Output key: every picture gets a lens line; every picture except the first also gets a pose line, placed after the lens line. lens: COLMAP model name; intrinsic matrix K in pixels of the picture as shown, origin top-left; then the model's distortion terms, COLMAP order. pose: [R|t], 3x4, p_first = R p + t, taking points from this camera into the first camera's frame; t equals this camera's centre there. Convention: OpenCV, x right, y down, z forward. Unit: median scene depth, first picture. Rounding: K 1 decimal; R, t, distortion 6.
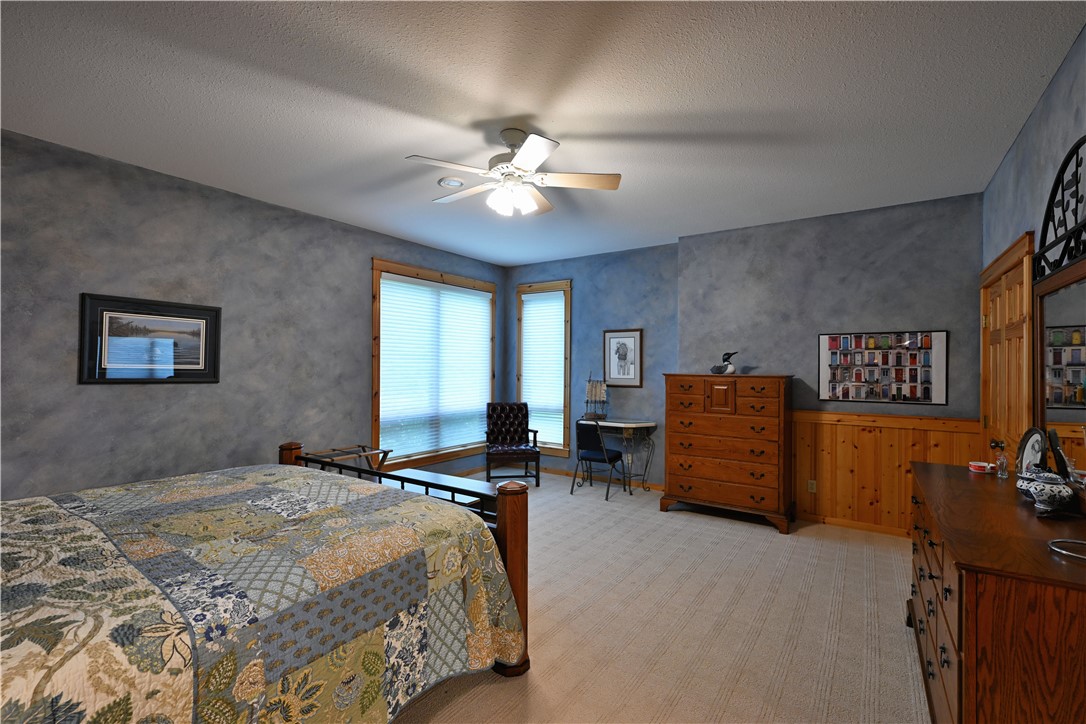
lens RADIAL K [[476.3, 0, 535.6], [0, 476.3, 361.6], [0, 0, 1]] dist [-0.000573, 0.000518]
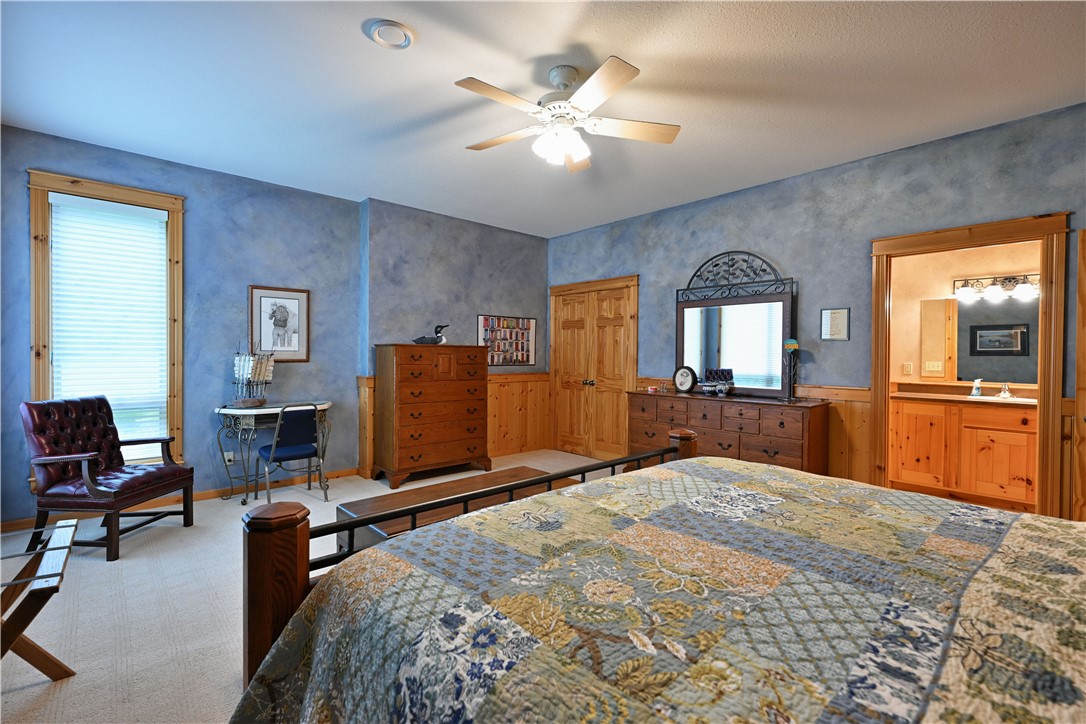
lens RADIAL K [[476.3, 0, 535.6], [0, 476.3, 361.6], [0, 0, 1]] dist [-0.000573, 0.000518]
pose [[0.235903, -0.021481, 0.971539, -0.597368], [-0.018081, 0.999486, 0.026490, 0.031056], [-0.971608, -0.023815, 0.235393, 0.518613]]
